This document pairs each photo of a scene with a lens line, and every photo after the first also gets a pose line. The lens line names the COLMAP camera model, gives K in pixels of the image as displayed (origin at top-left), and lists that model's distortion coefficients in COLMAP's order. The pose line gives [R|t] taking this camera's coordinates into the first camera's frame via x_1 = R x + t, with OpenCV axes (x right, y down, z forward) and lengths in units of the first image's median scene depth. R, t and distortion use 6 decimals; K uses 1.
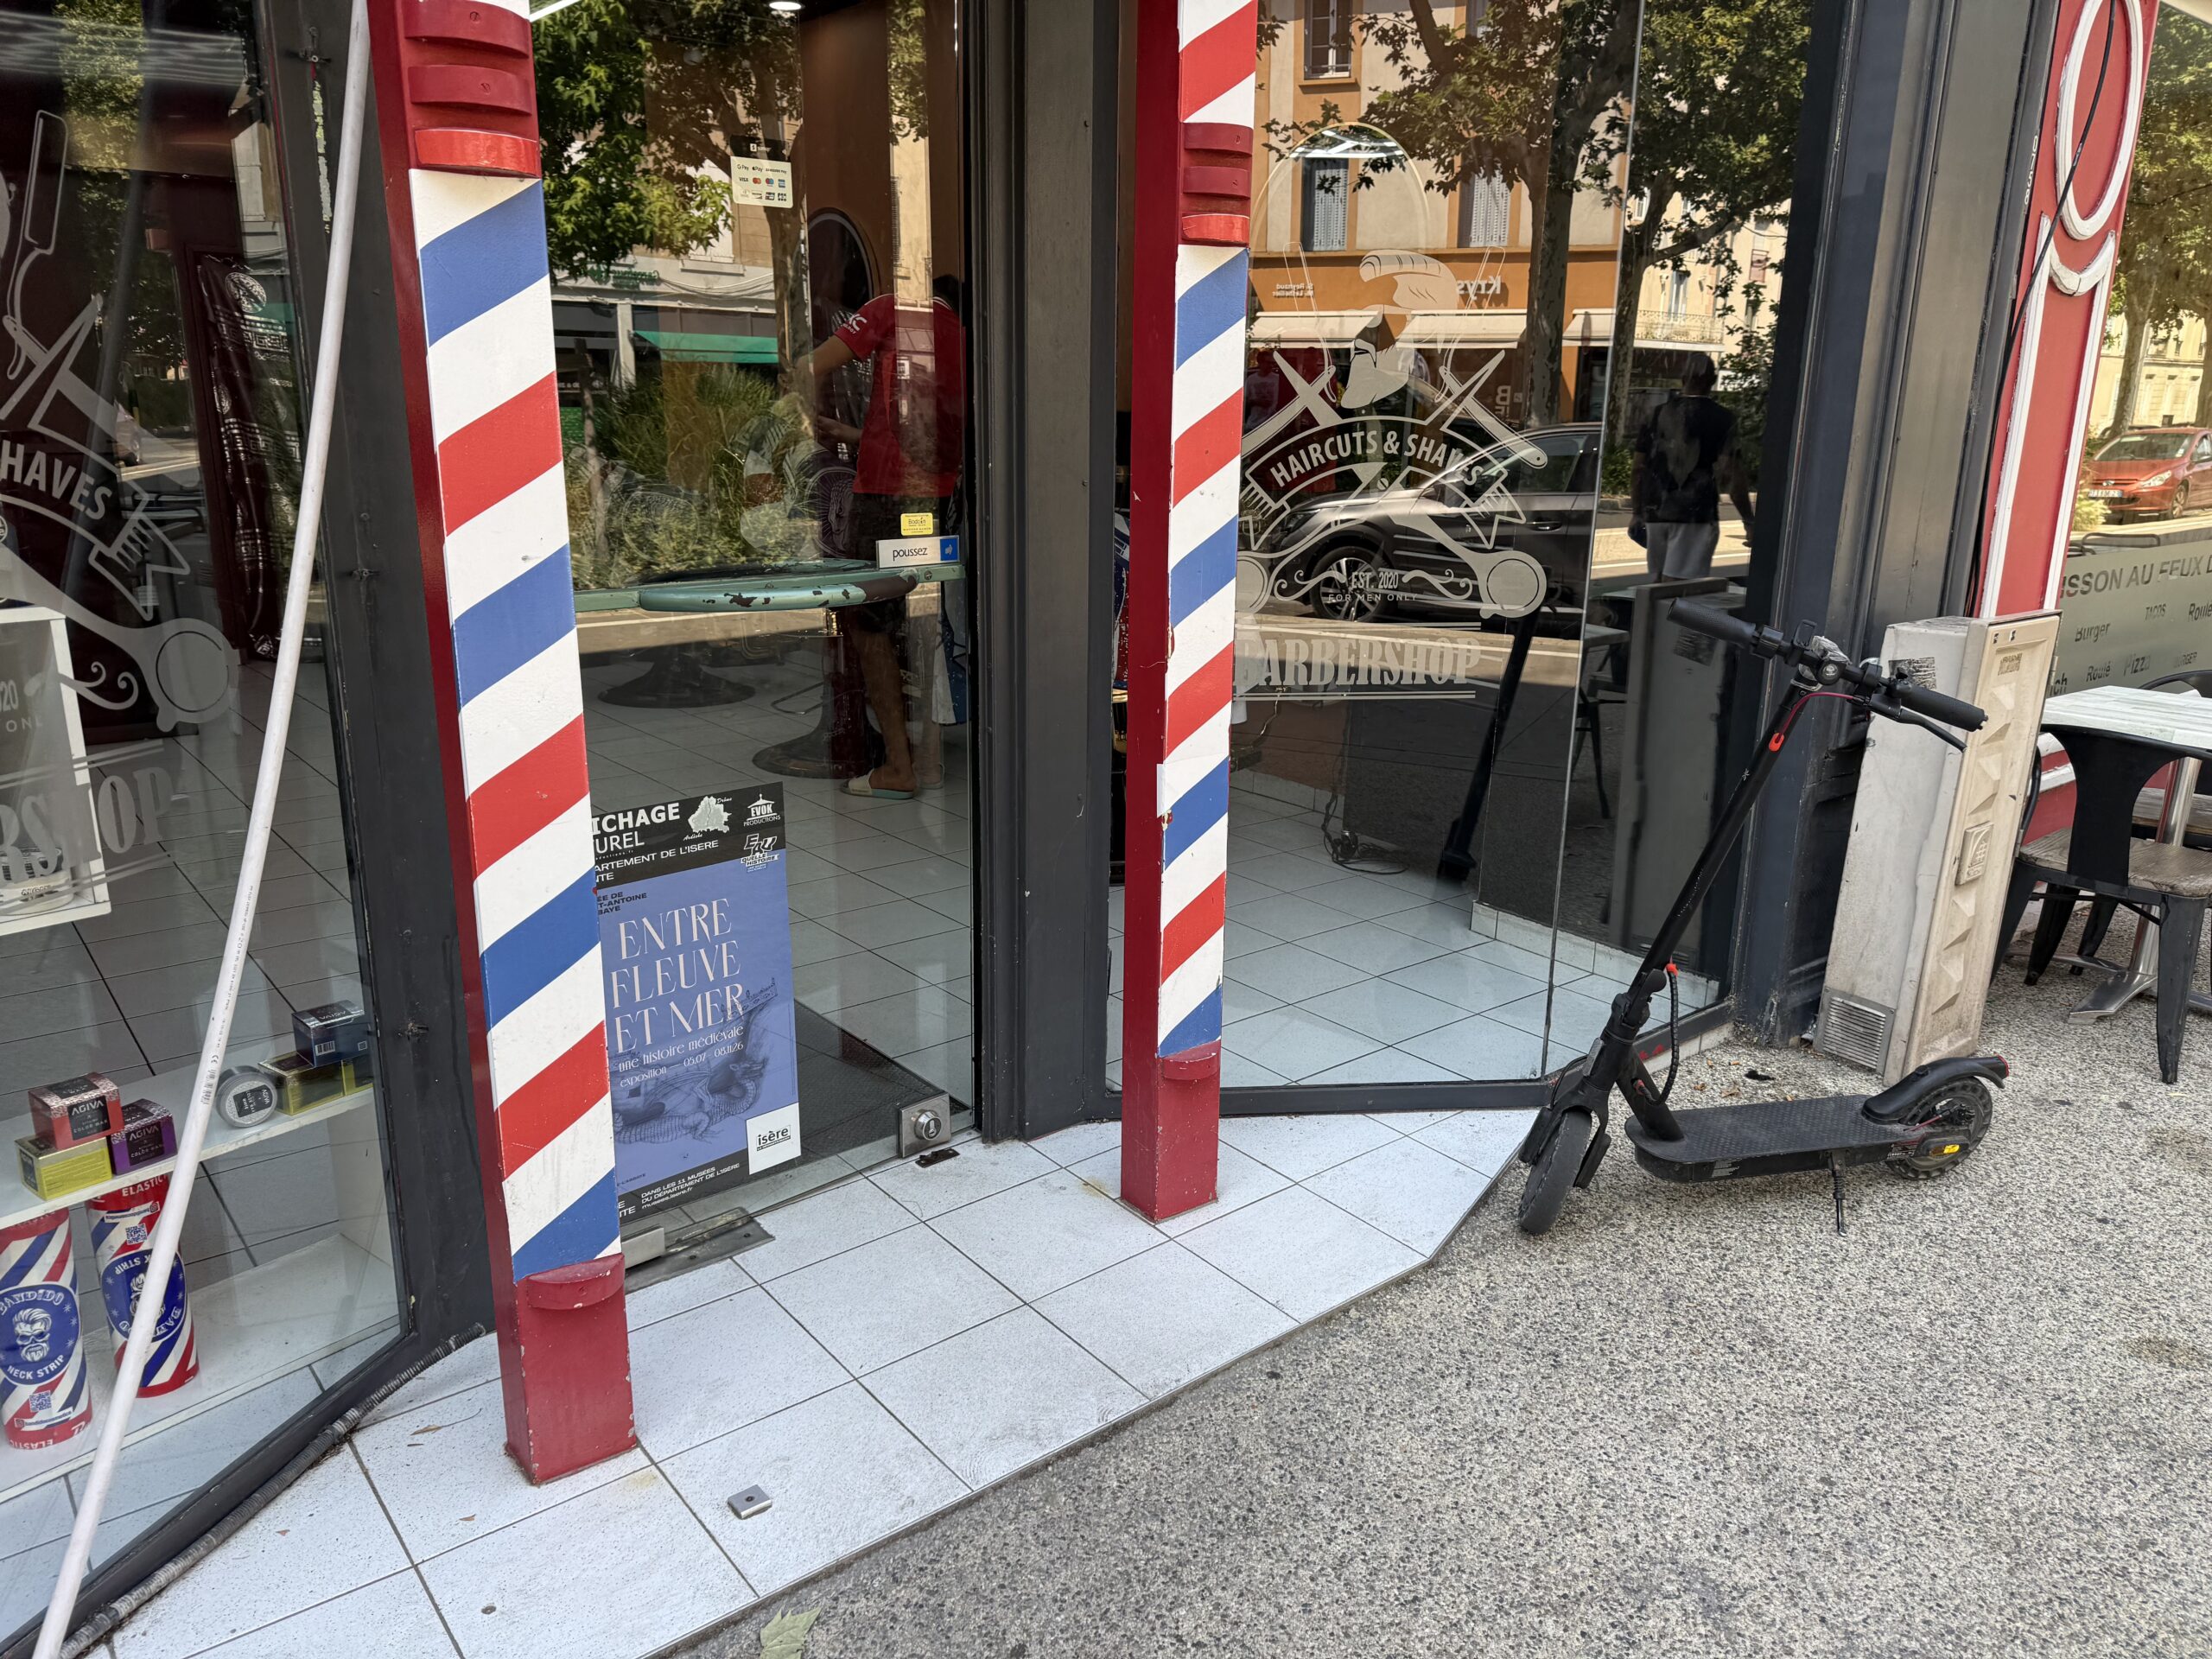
lens RADIAL K [[1554.1, 0, 1132.7], [0, 1554.1, 804.4], [0, 0, 1]] dist [0.034508, -0.049473]
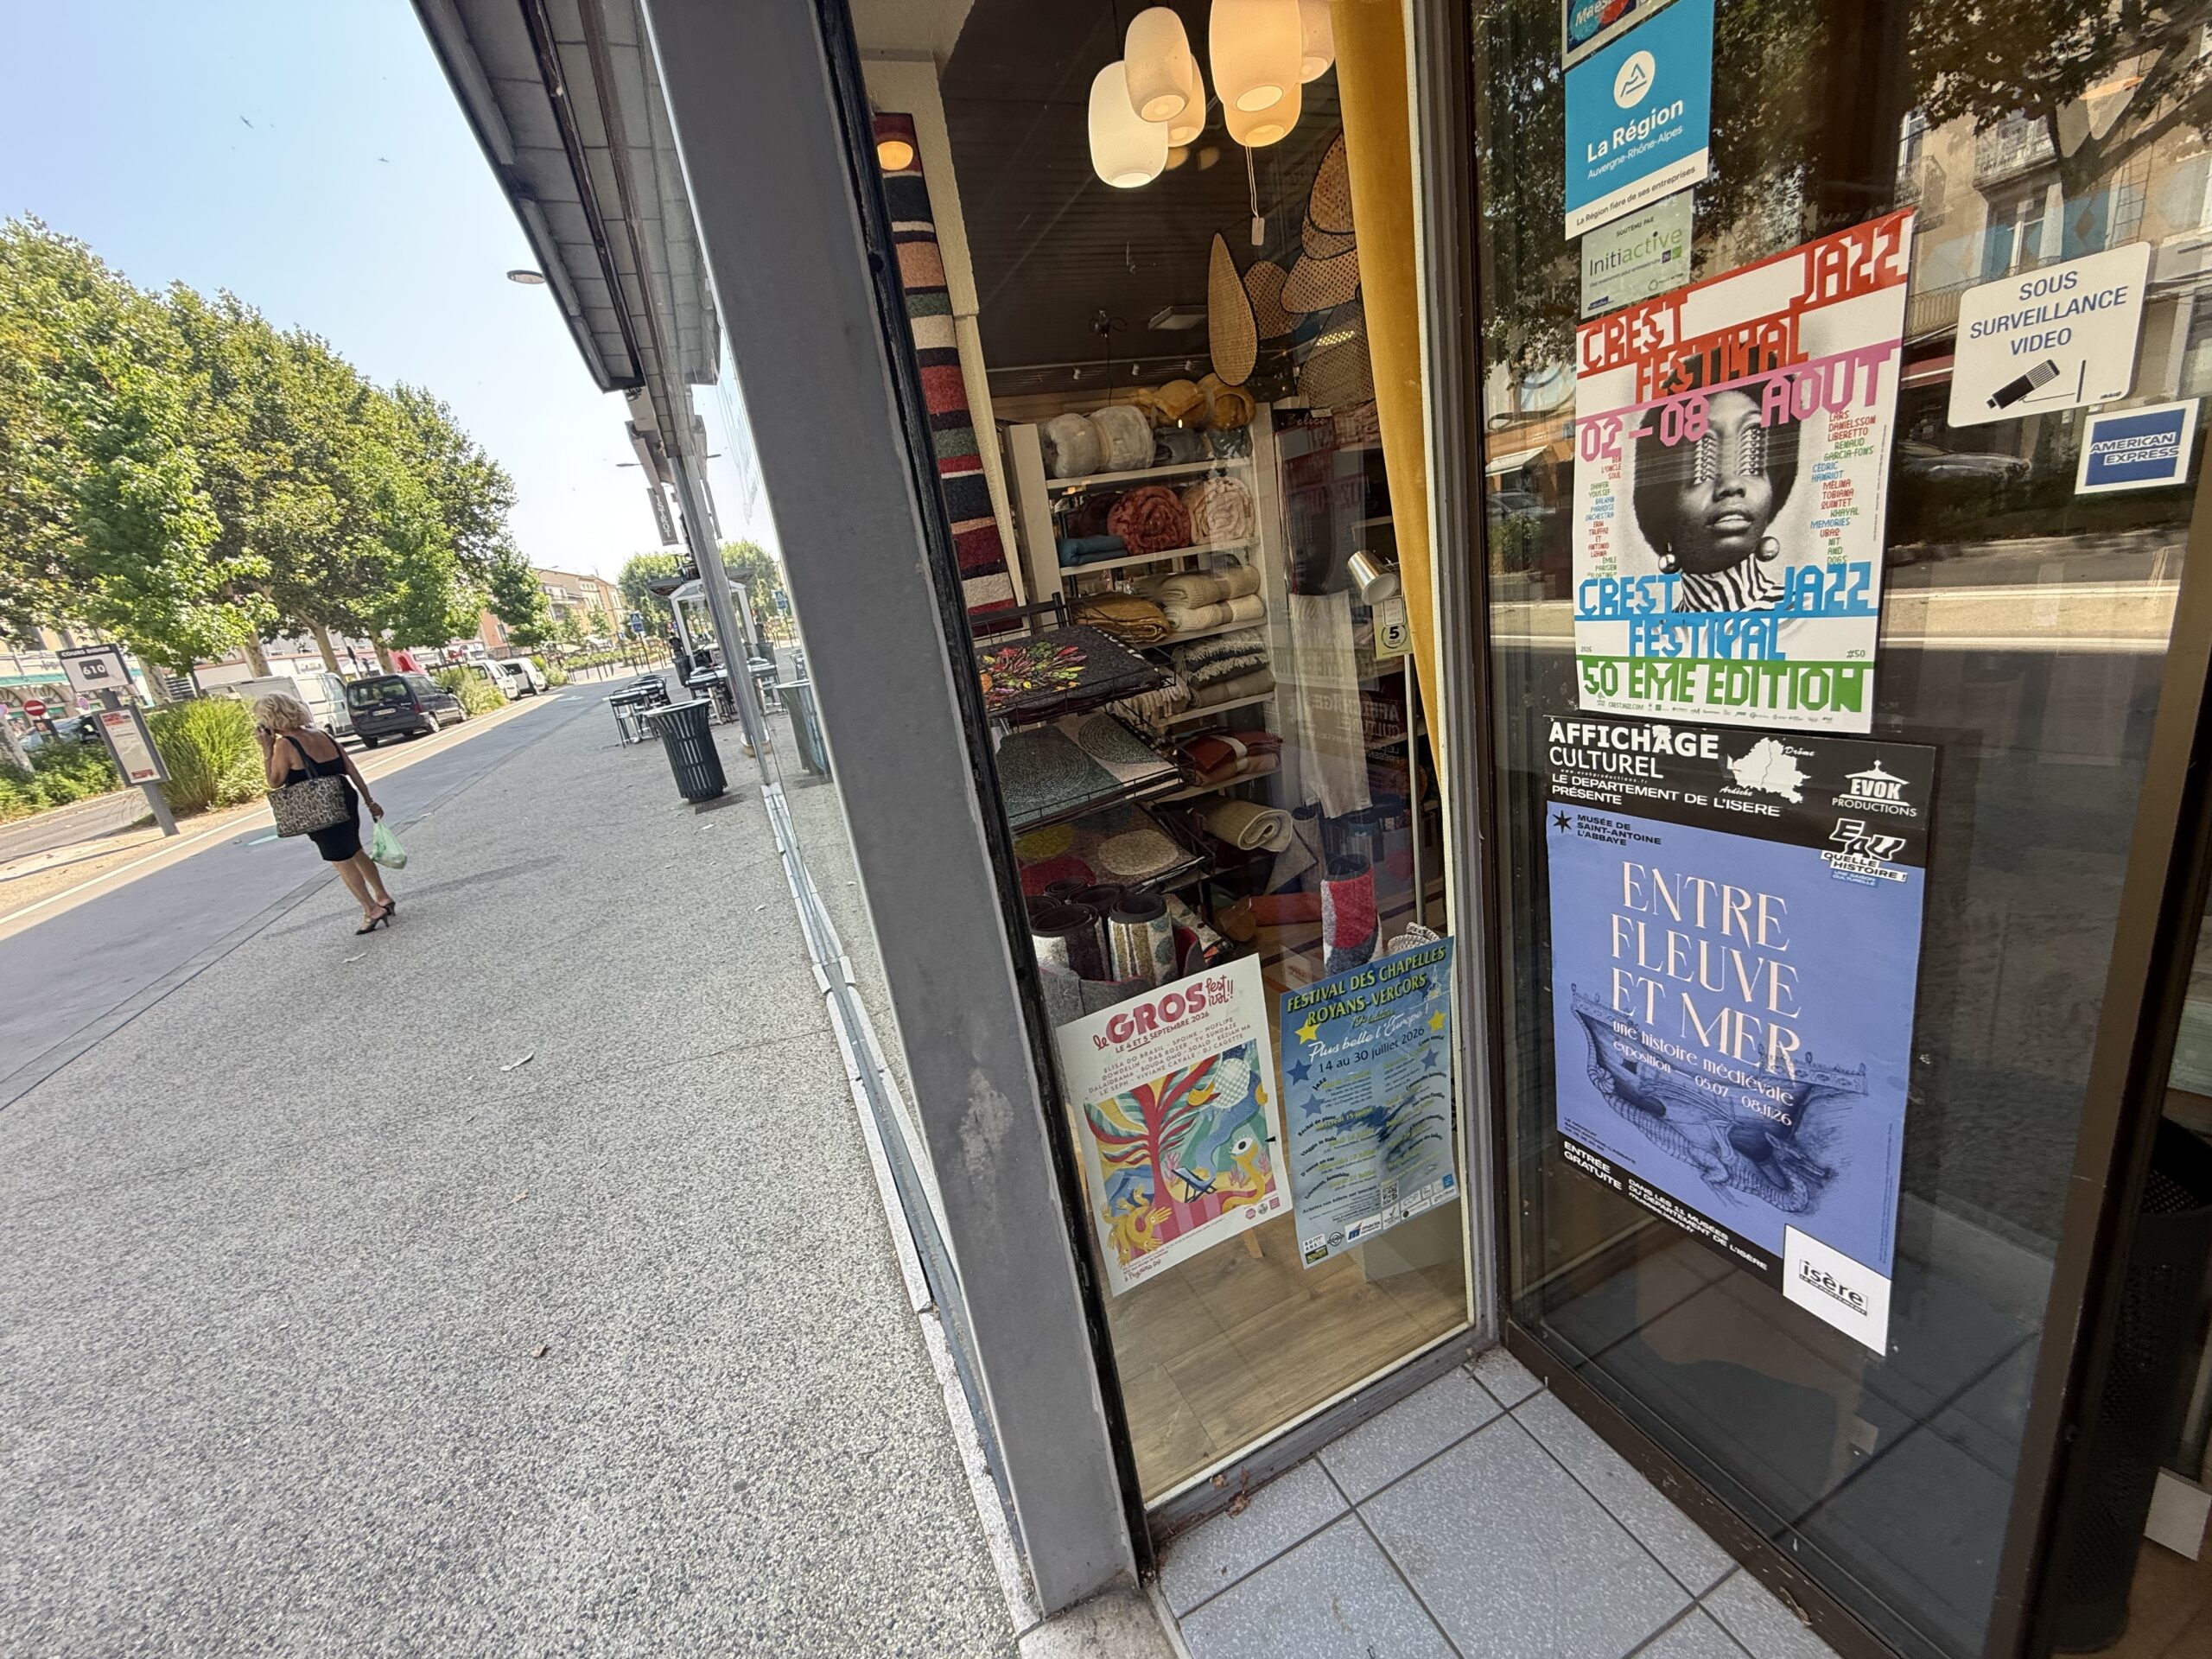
lens RADIAL K [[878.1, 0, 1096.9], [0, 878.1, 823.6], [0, 0, 1]] dist [-0.000704, 0.000043]
pose [[-0.306115, 0.297543, -0.904302, 0.147452], [-0.086500, 0.937280, 0.337674, -0.071026], [0.948057, 0.181589, -0.261178, 0.861829]]
